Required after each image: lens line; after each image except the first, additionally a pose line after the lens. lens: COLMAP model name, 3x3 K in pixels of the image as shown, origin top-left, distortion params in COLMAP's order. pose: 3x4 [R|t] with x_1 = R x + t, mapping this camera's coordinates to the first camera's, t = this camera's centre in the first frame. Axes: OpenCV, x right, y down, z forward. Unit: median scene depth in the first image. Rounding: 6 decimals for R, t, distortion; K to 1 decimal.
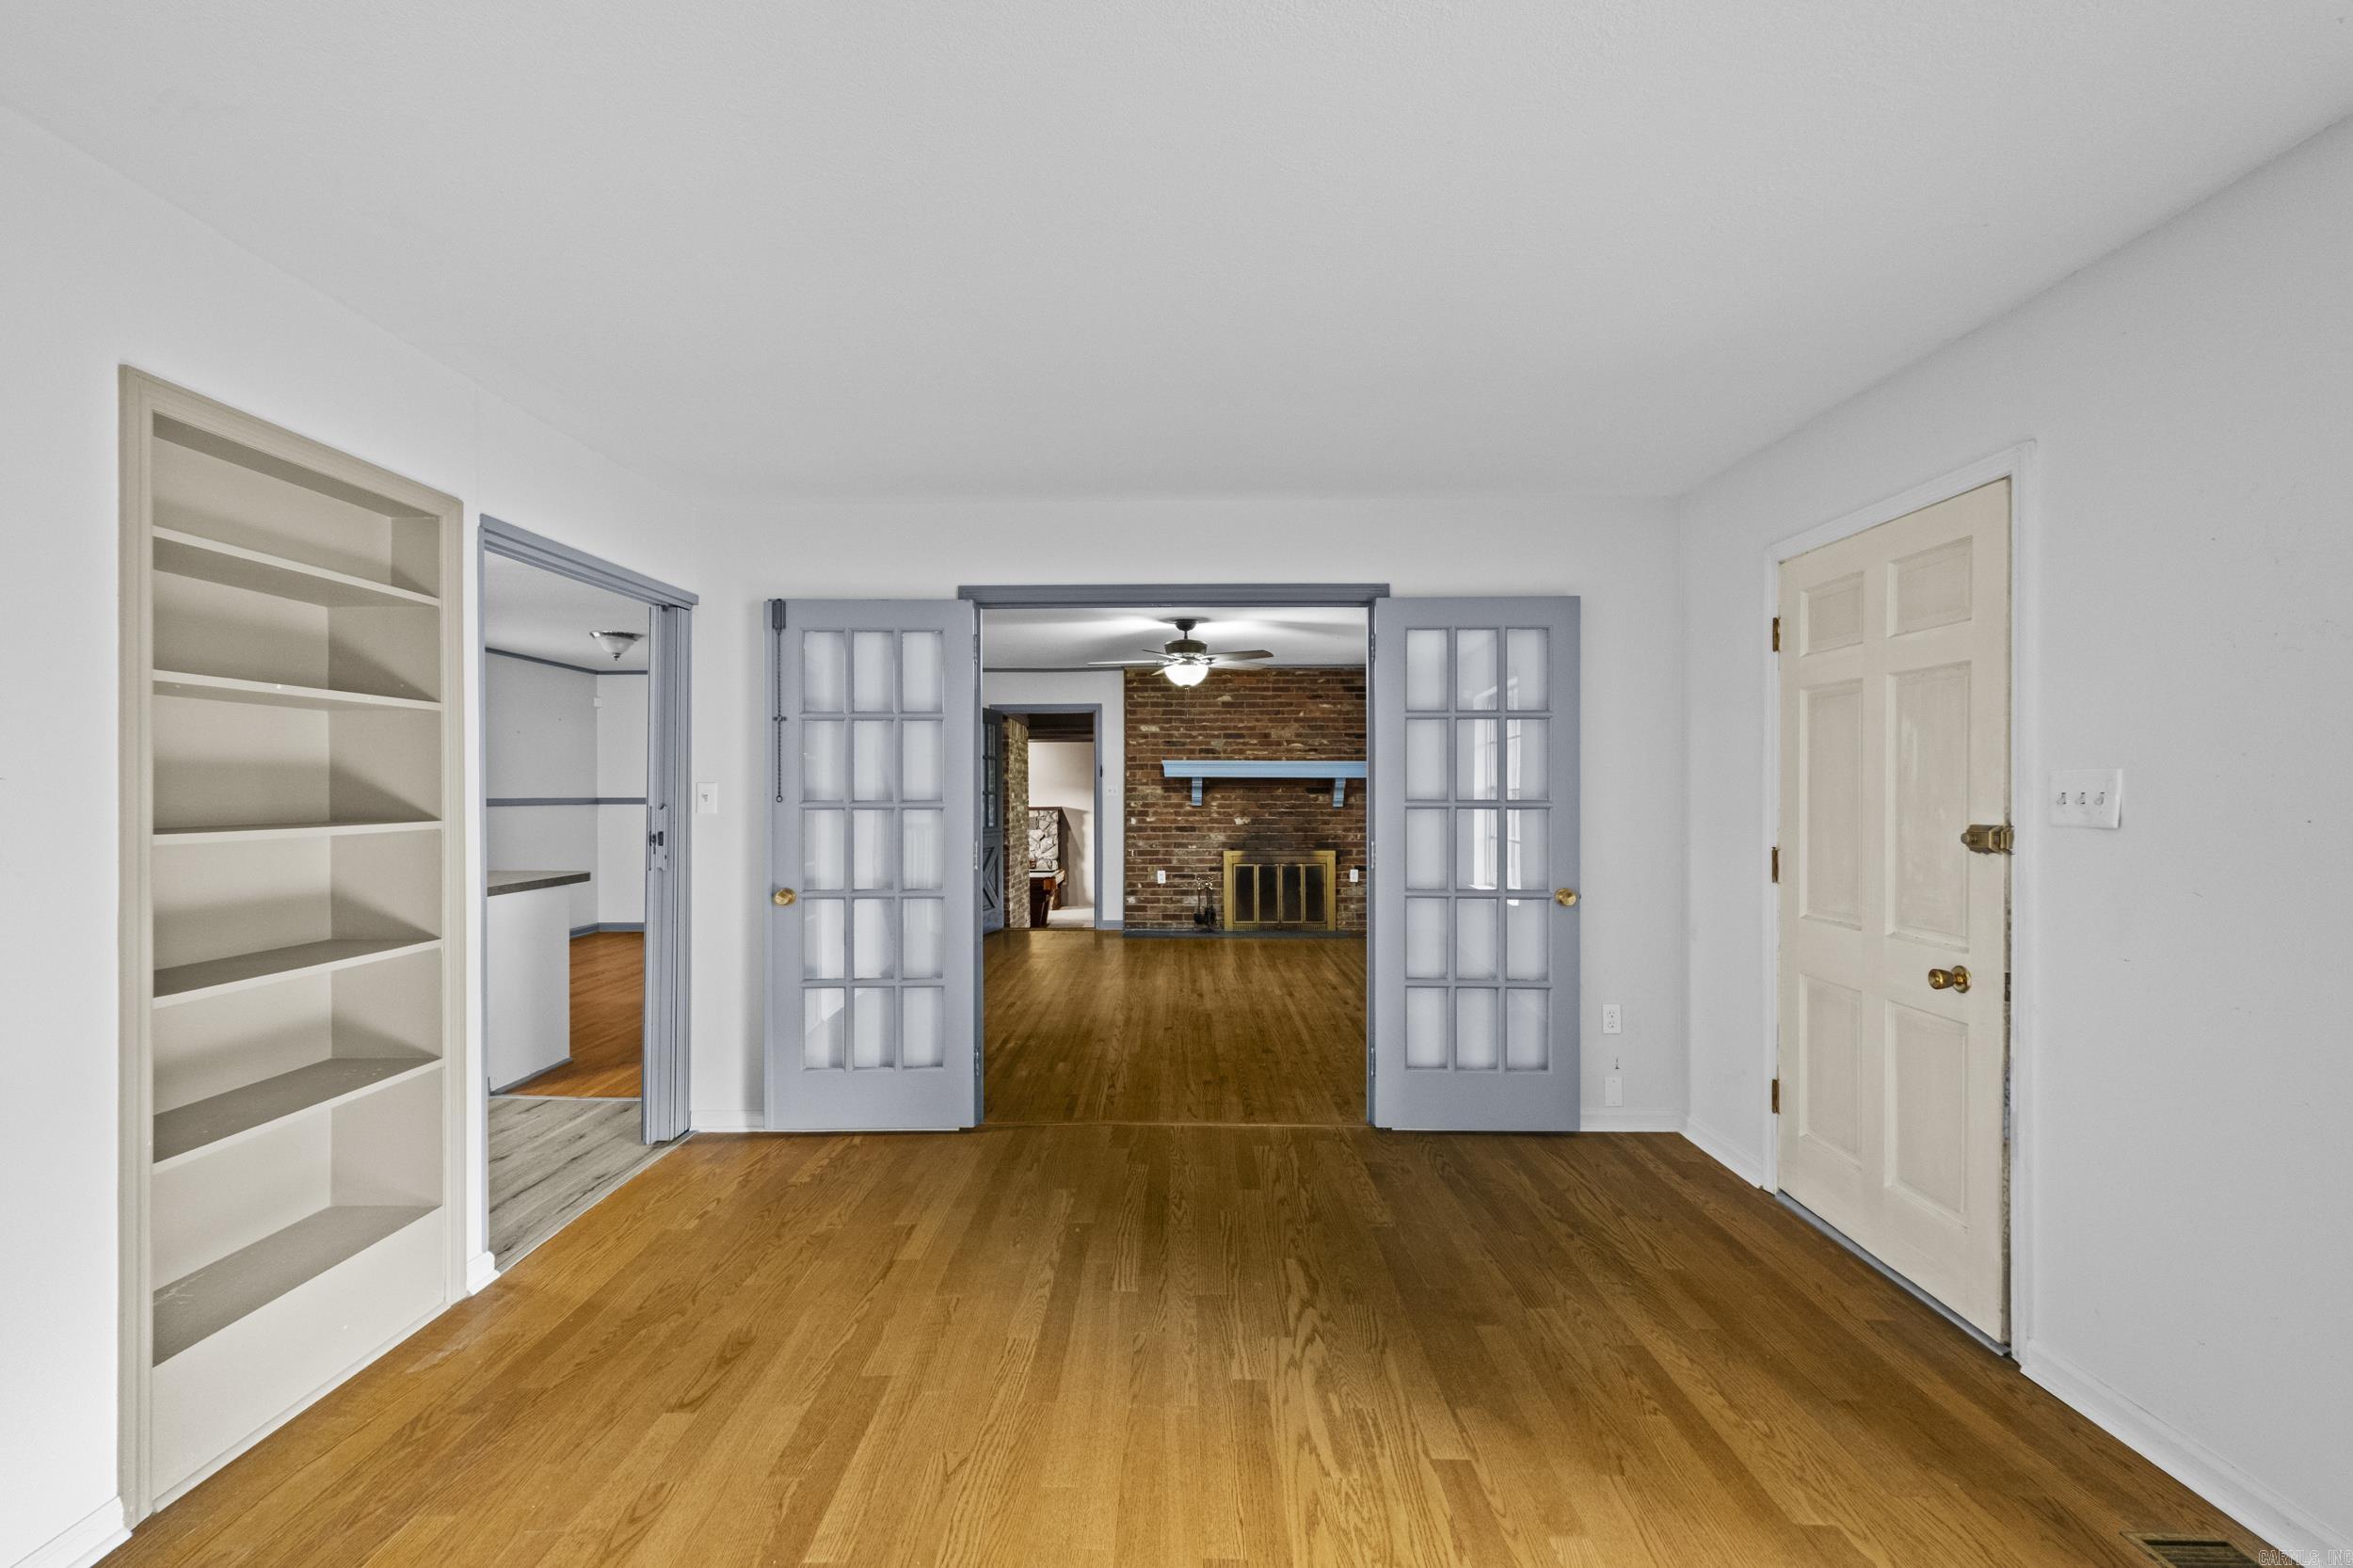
lens RADIAL K [[1018.9, 0, 1166.8], [0, 1018.9, 790.1], [0, 0, 1]] dist [-0.004463, -0.000229]
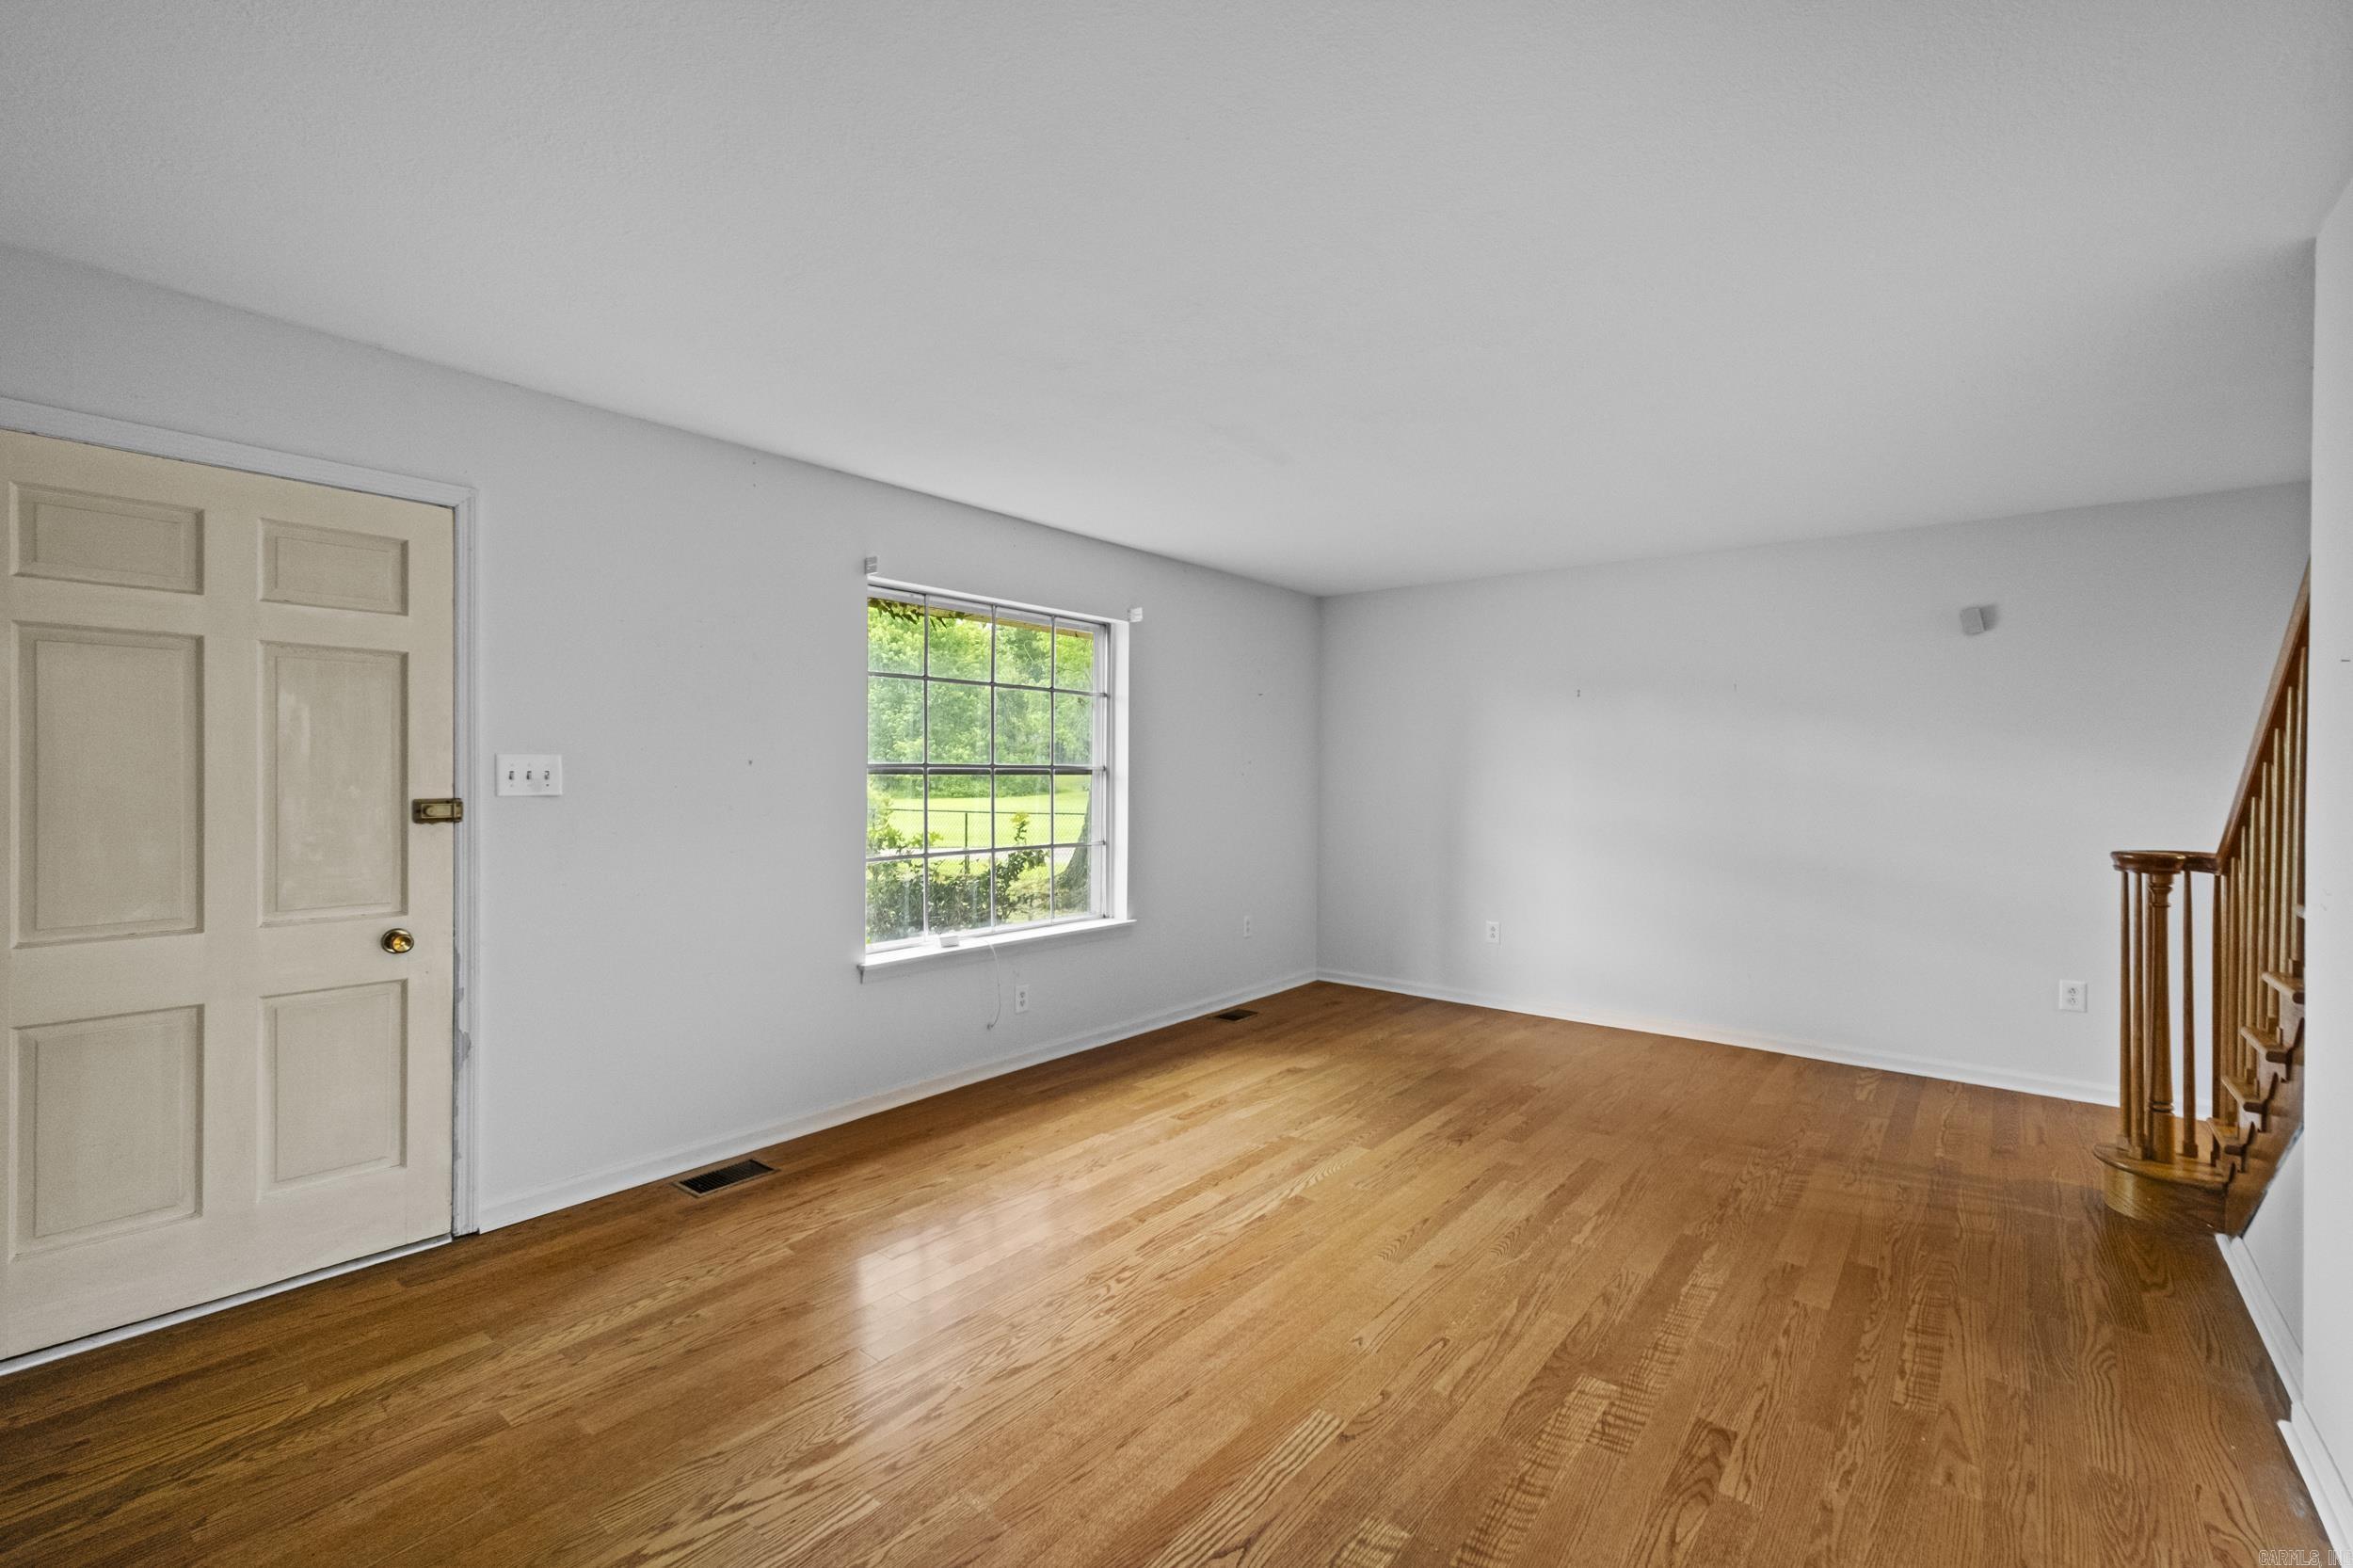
lens RADIAL K [[1018.9, 0, 1146.4], [0, 1018.9, 767.8], [0, 0, 1]] dist [-0.004463, -0.000229]
pose [[-0.772477, -0.004071, 0.635029, -0.345684], [-0.006252, 0.999980, -0.001193, -0.003468], [-0.635012, -0.004892, -0.772487, 0.848328]]
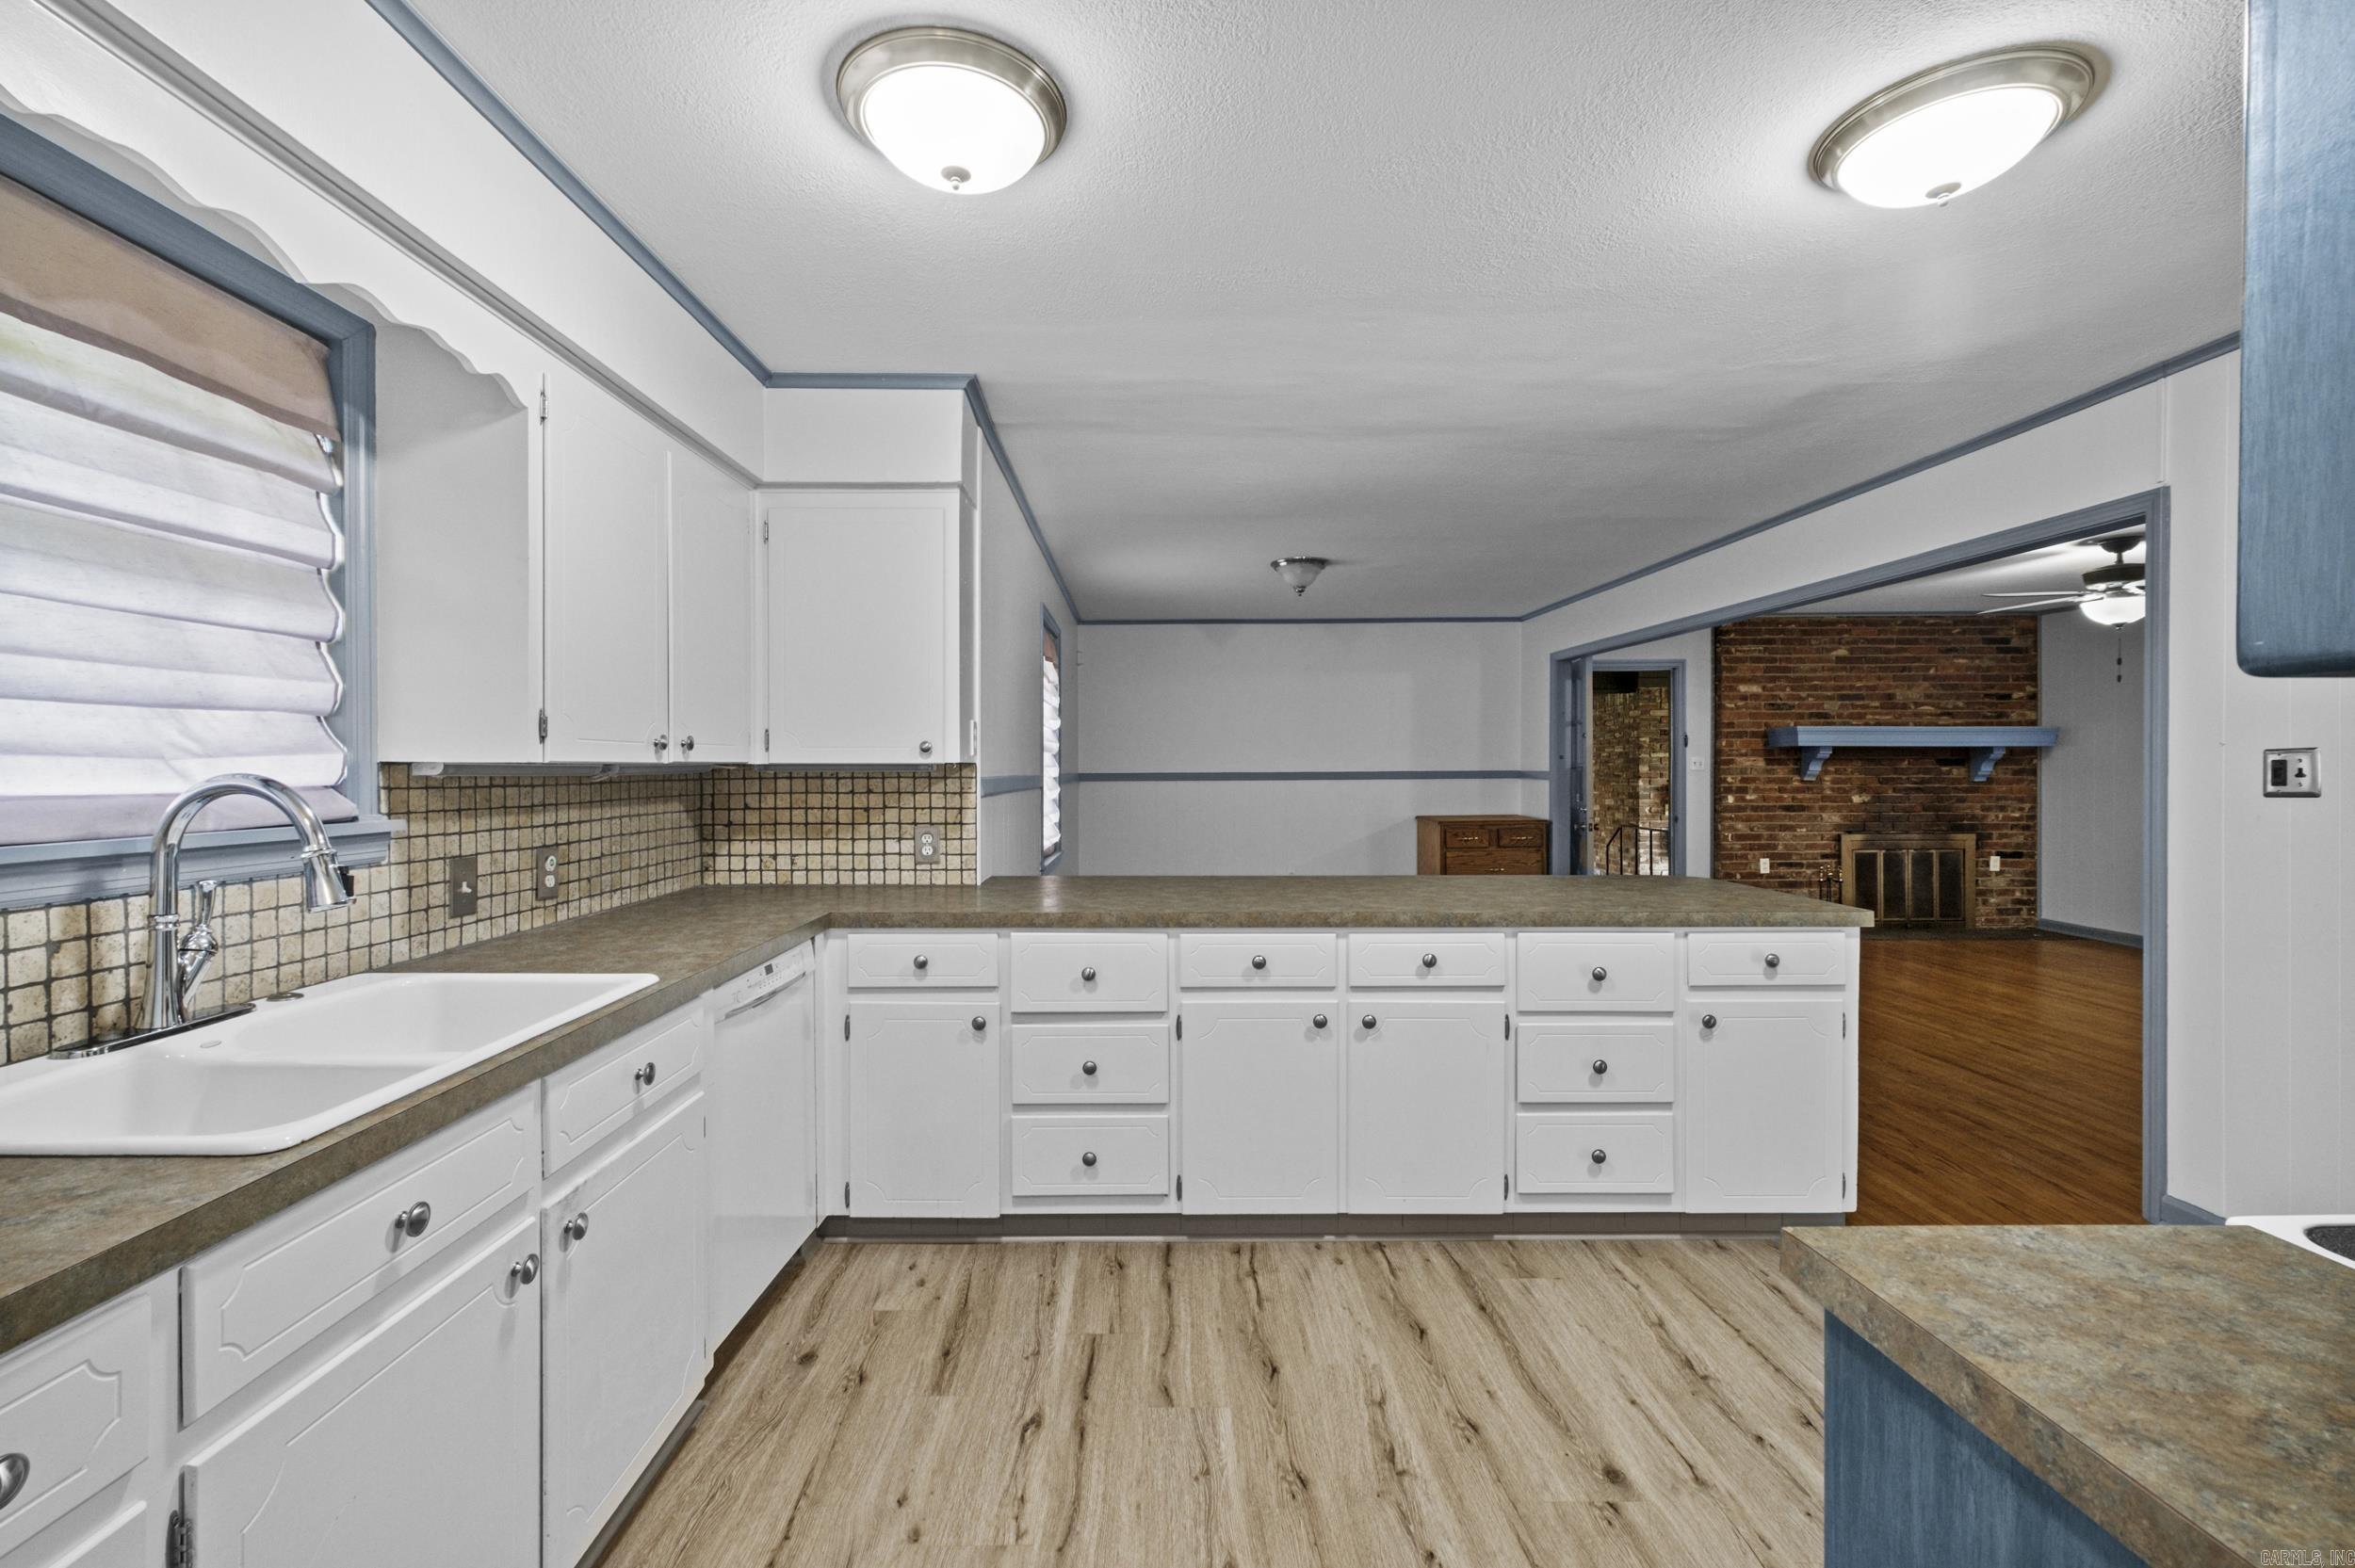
lens RADIAL K [[1019.6, 0, 1157.5], [0, 1019.6, 796.8], [0, 0, 1]] dist [-0.004463, -0.000229]
pose [[0.999914, -0.004254, 0.012438, -1.290303], [0.003909, 0.999611, 0.027623, 0.008311], [-0.012551, -0.027572, 0.999541, 0.423698]]
